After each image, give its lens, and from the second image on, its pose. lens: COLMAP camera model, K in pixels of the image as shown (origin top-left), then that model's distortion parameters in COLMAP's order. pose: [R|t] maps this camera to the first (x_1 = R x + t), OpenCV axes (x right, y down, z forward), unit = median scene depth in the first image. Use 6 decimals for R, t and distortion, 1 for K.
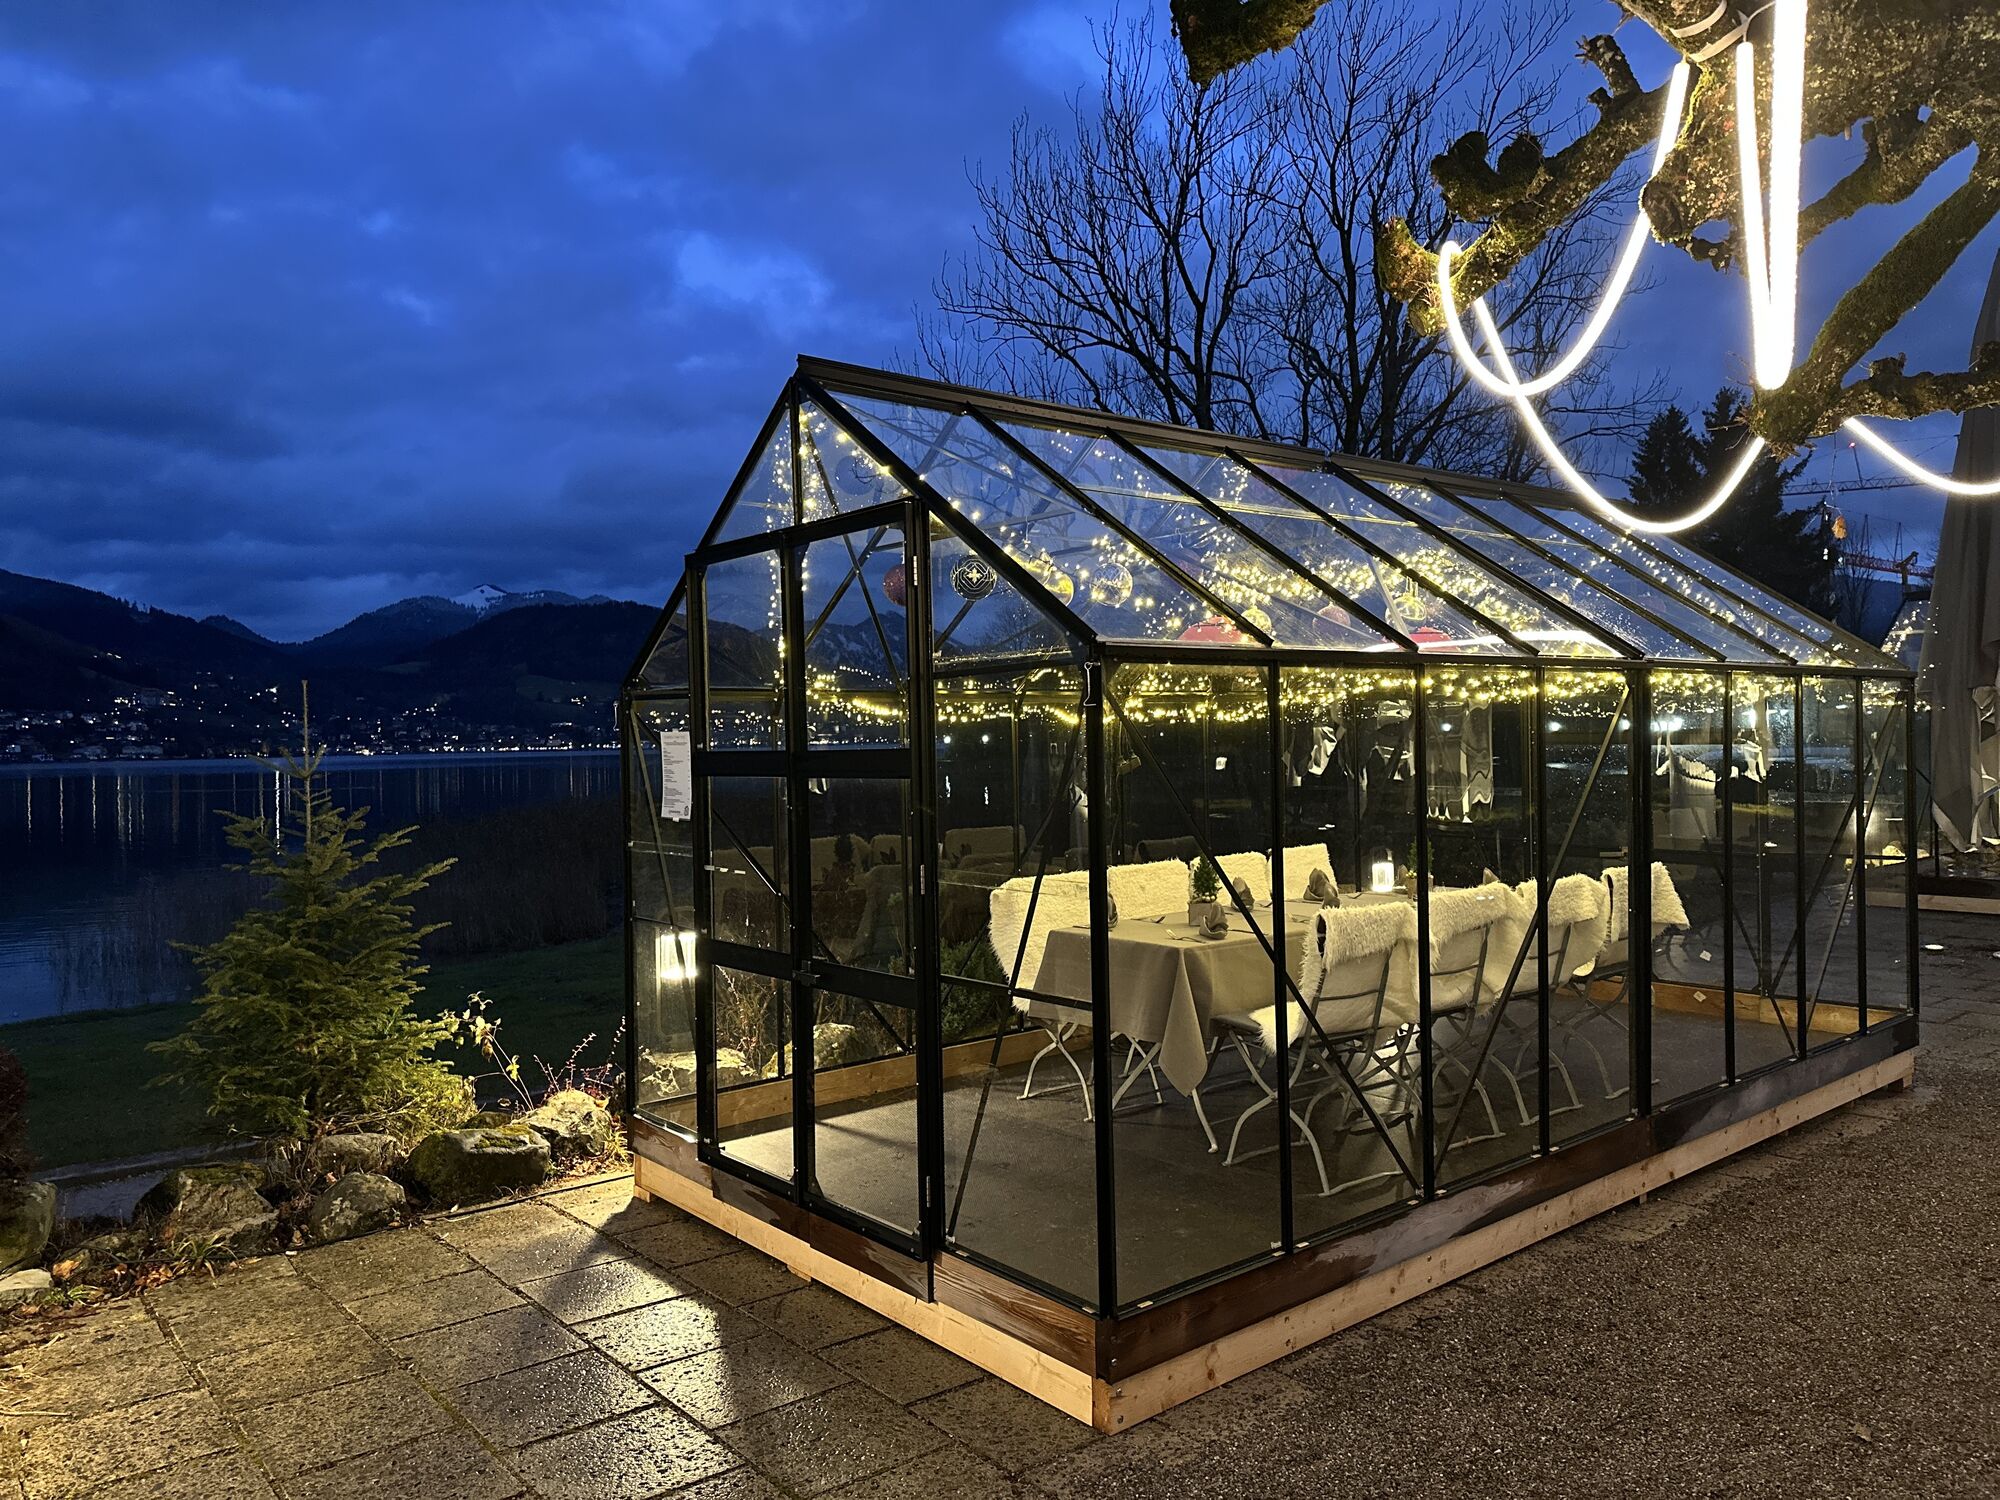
lens RADIAL K [[1388.4, 0, 990.6], [0, 1388.4, 746.4], [0, 0, 1]] dist [0.011491, -0.000371]
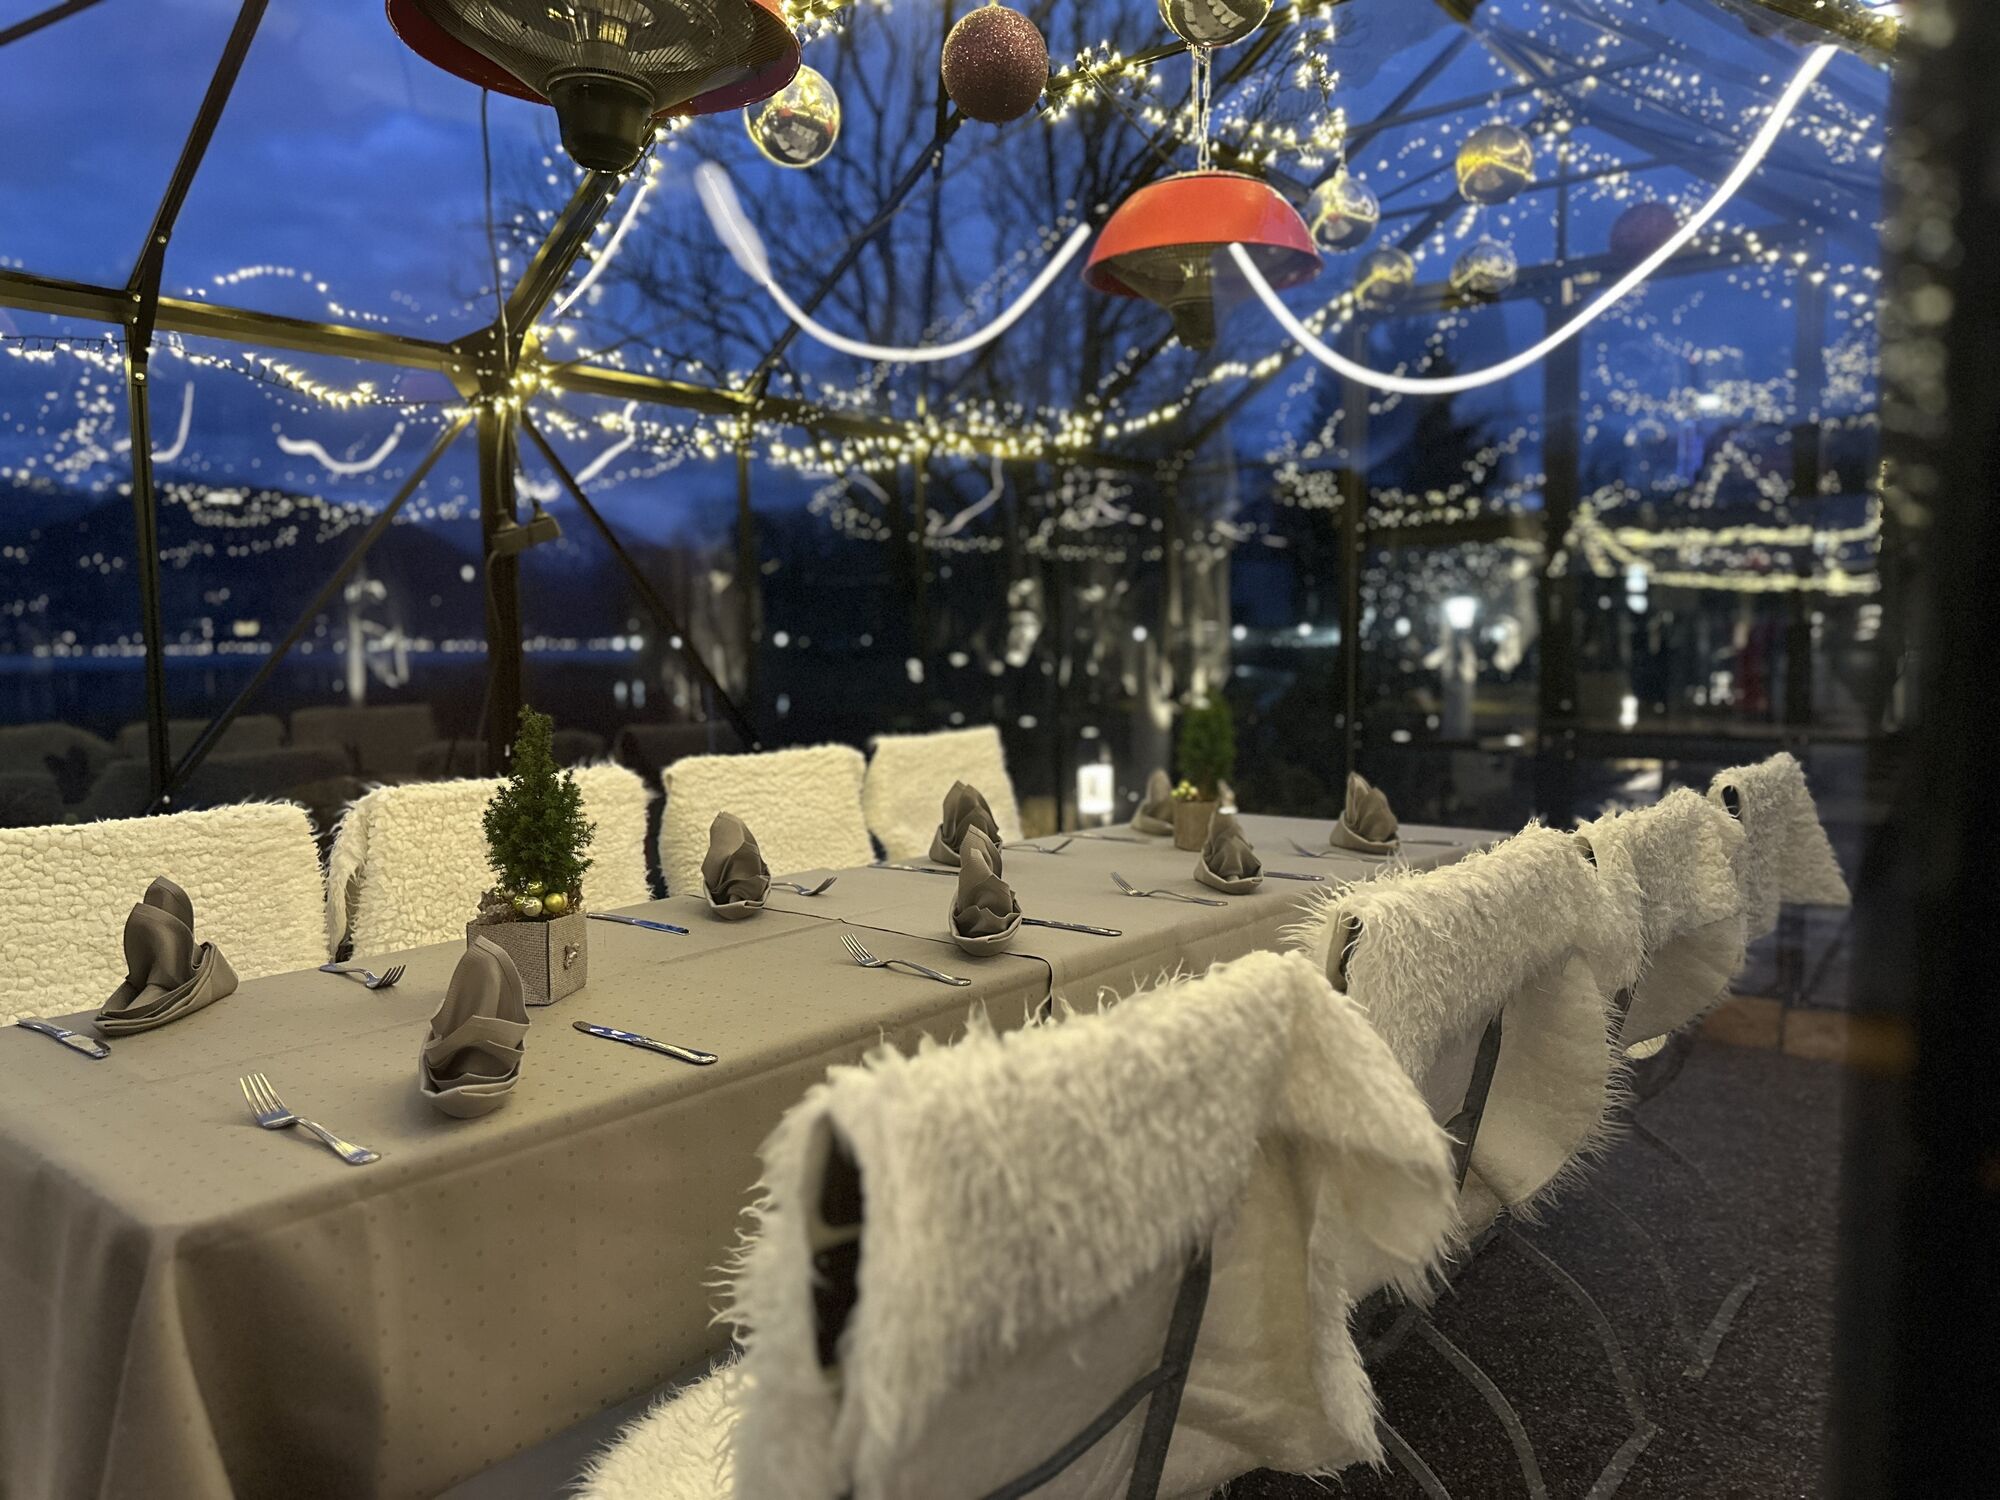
lens RADIAL K [[1388.4, 0, 1001.5], [0, 1388.4, 752.5], [0, 0, 1]] dist [0.011491, -0.000371]
pose [[0.976349, -0.007728, 0.216061, 0.138800], [-0.007741, 0.997471, 0.070657, 0.044642], [-0.216060, -0.070659, 0.973820, 0.530581]]
